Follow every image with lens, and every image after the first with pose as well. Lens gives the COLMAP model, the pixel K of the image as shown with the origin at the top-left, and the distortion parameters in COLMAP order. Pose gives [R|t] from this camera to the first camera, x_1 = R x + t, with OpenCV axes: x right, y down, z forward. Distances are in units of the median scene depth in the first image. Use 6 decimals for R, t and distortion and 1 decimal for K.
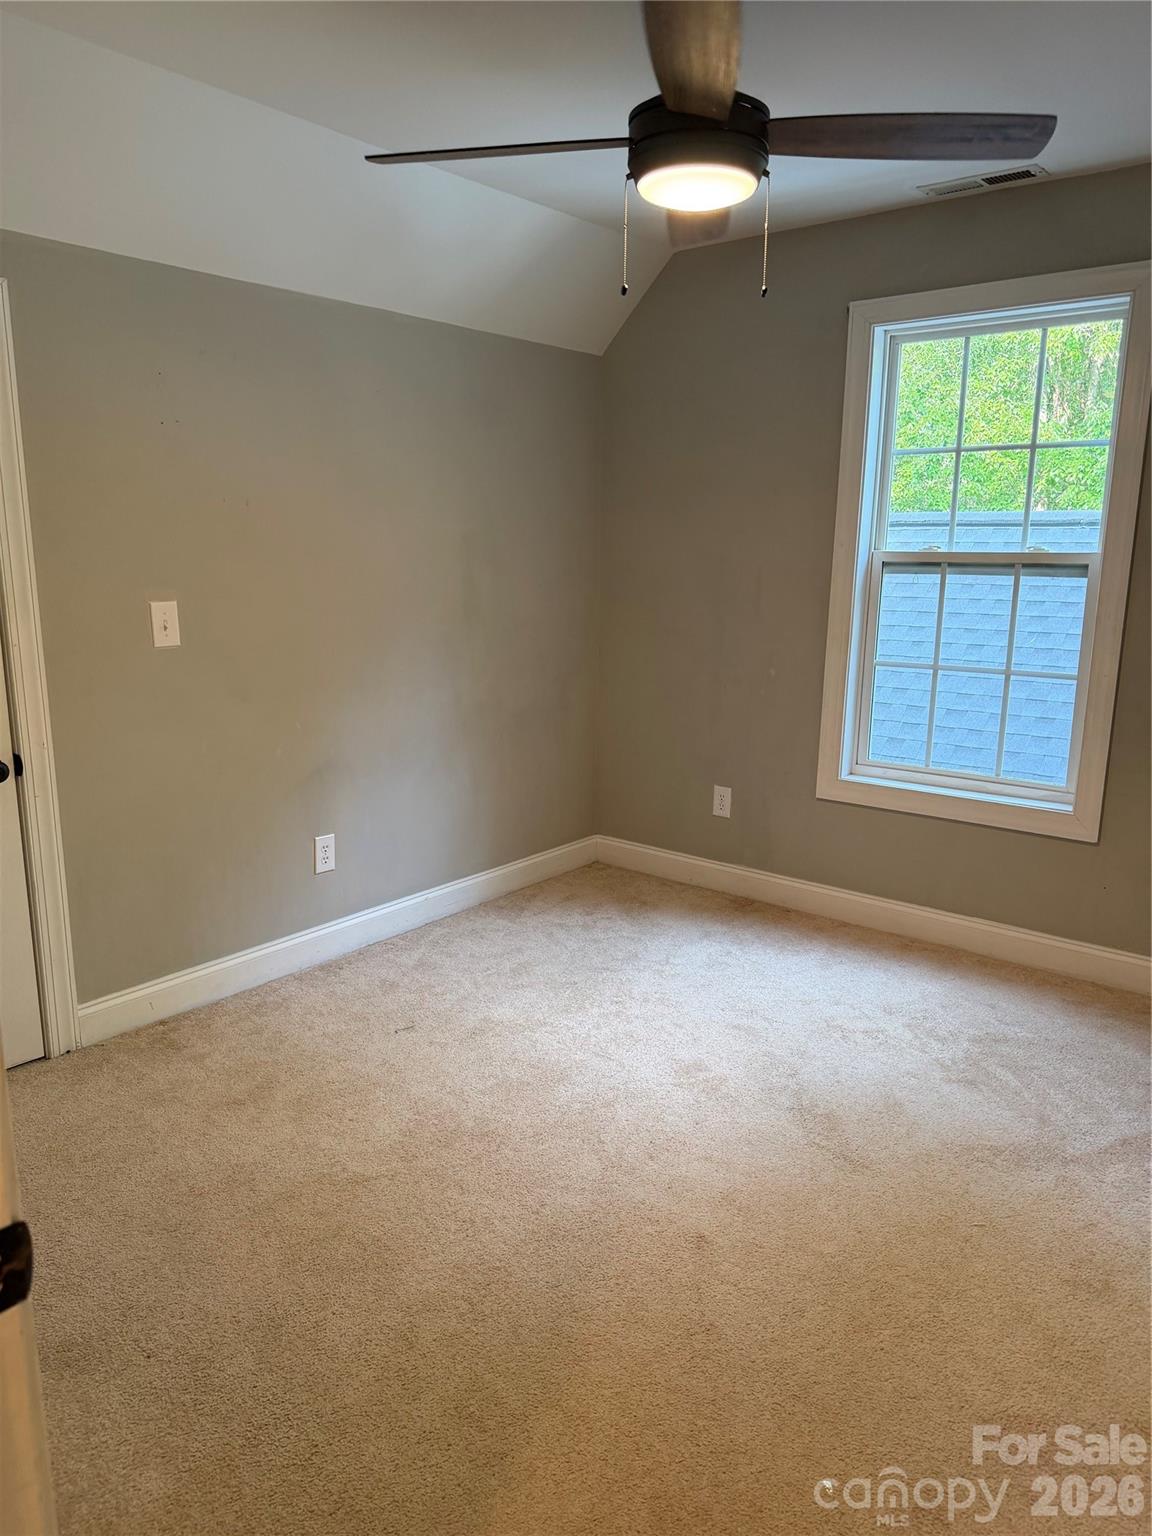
lens RADIAL K [[1086.8, 0, 569.5], [0, 1086.8, 758.8], [0, 0, 1]] dist [0.091442, -0.109540]
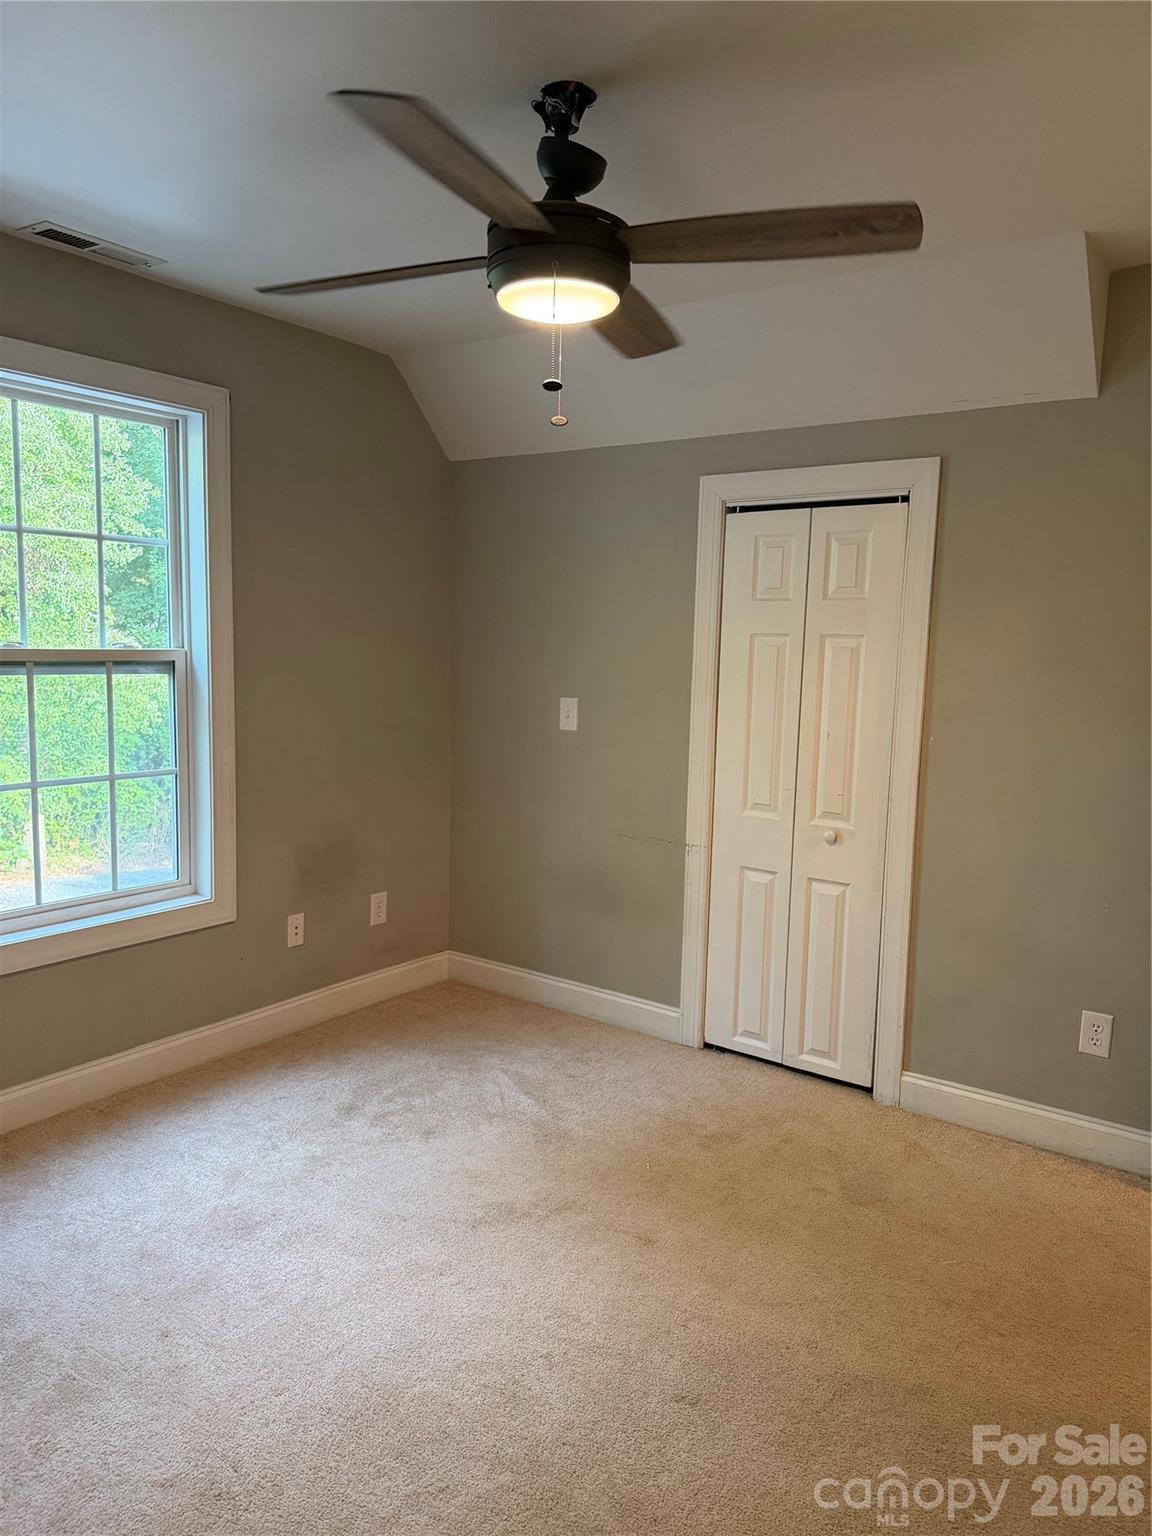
lens RADIAL K [[1086.8, 0, 564.2], [0, 1086.8, 764.0], [0, 0, 1]] dist [0.091442, -0.109540]
pose [[-0.054553, -0.127419, 0.990348, -0.526781], [0.165819, 0.976897, 0.134822, -0.148935], [-0.984646, 0.171573, -0.032164, 0.643905]]
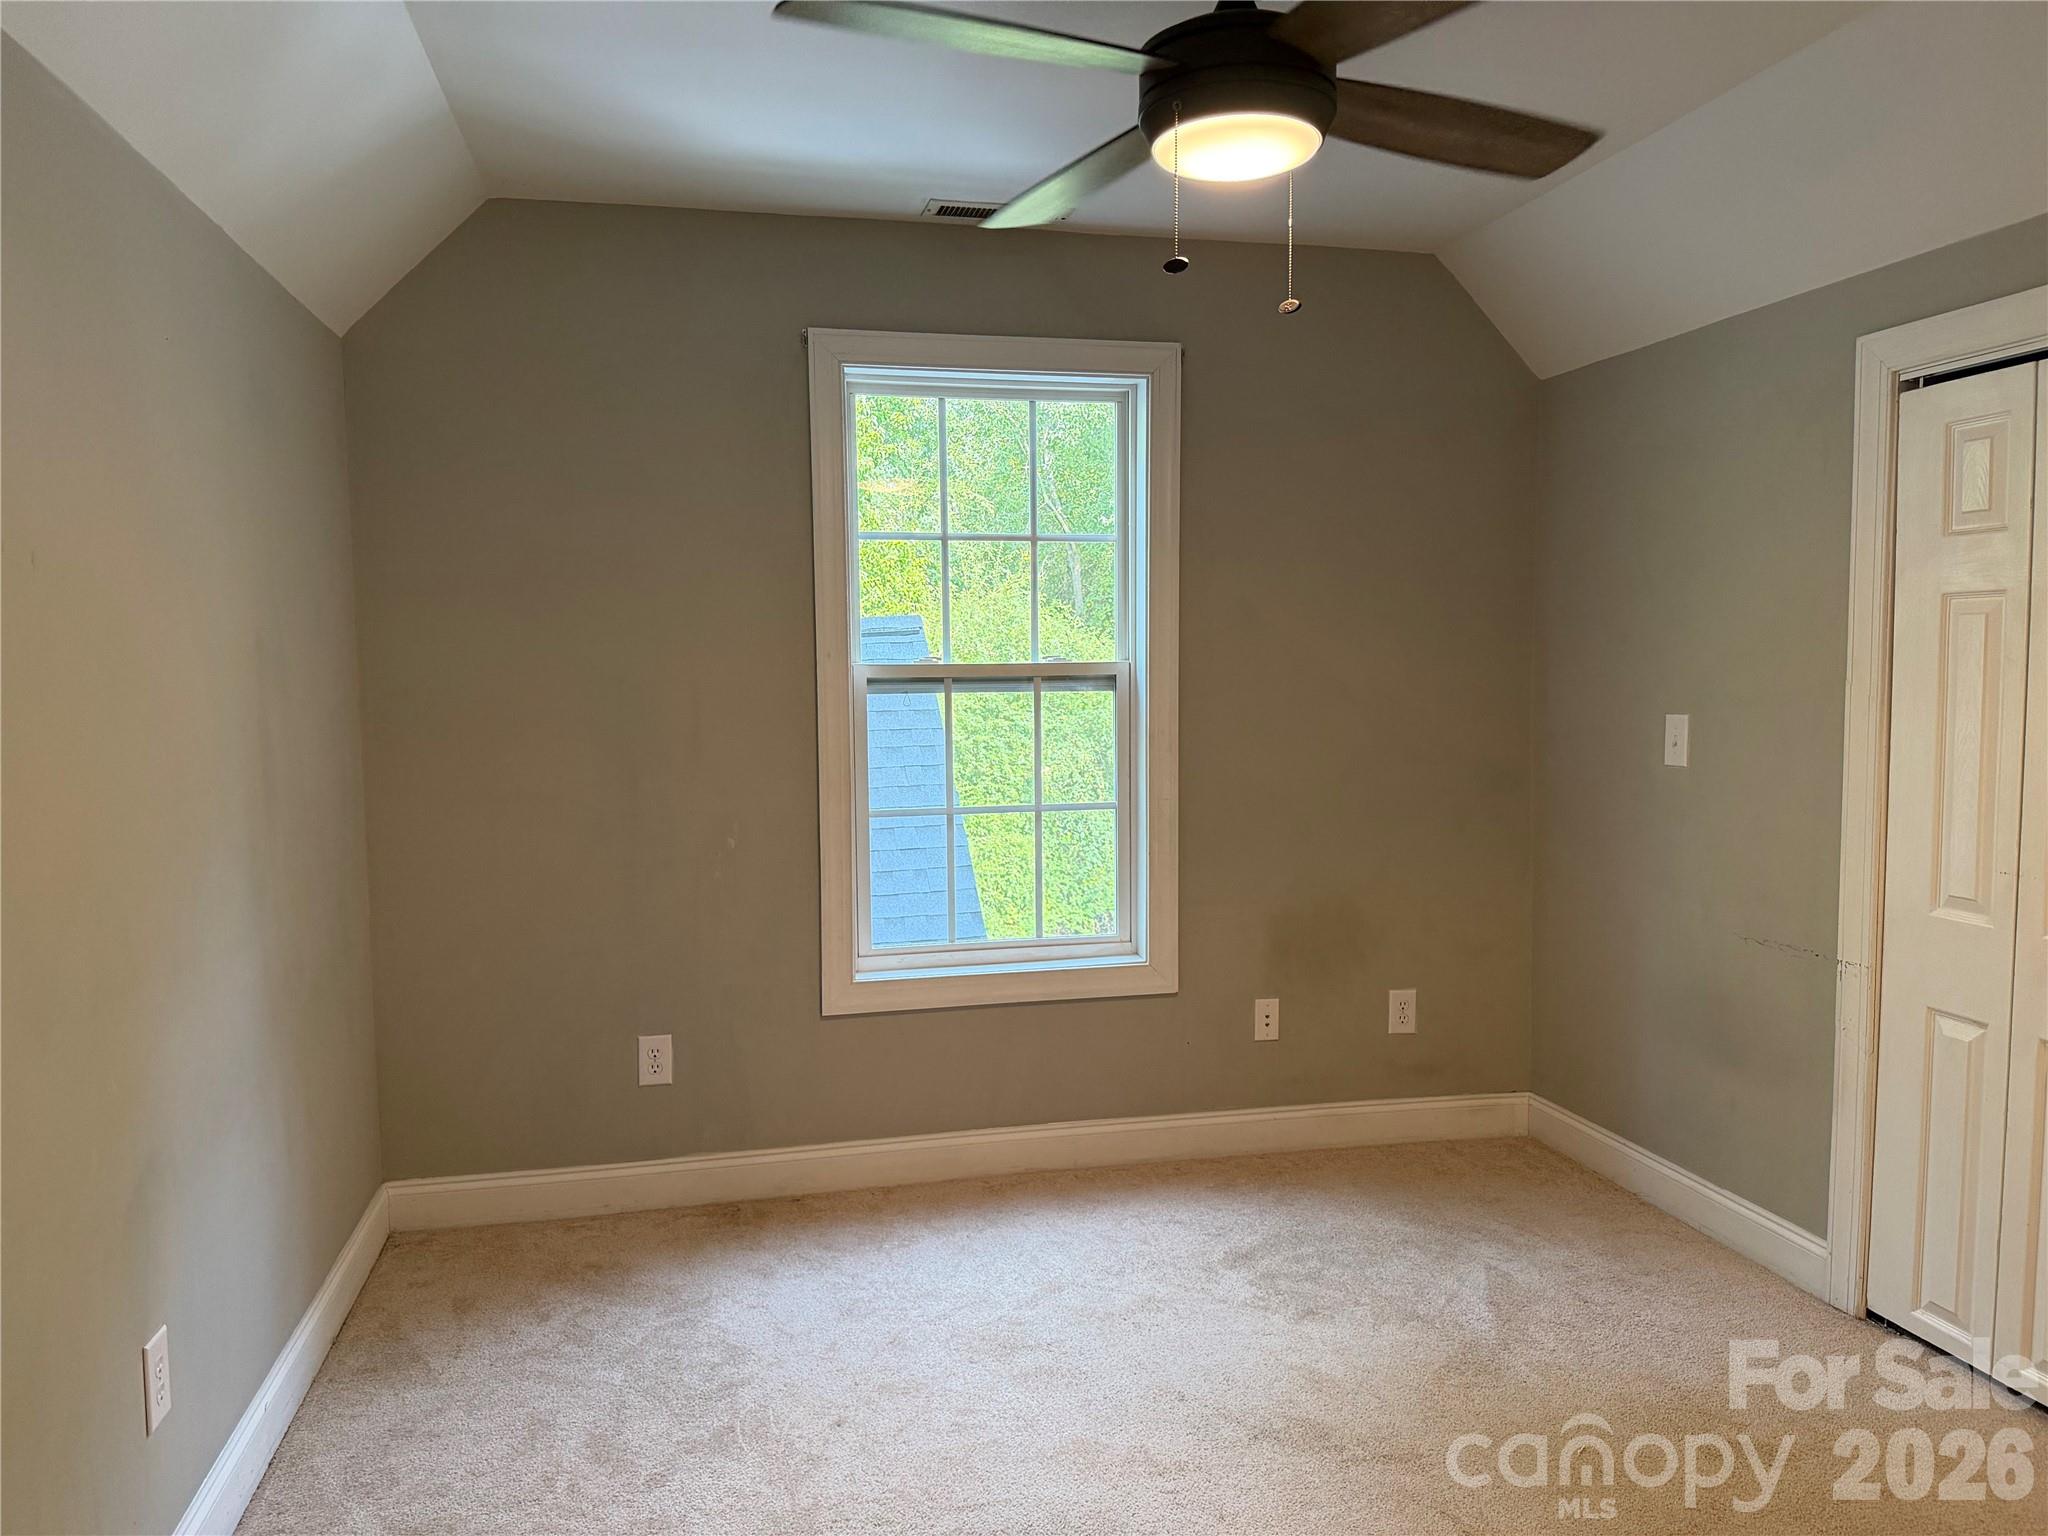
lens RADIAL K [[1449.1, 0, 1023.1], [0, 1449.1, 767.8], [0, 0, 1]] dist [0.091442, -0.109540]
pose [[0.617002, -0.073831, 0.783490, -0.434086], [0.168815, 0.984830, -0.040138, -0.066353], [-0.768641, 0.157030, 0.620107, 0.338244]]
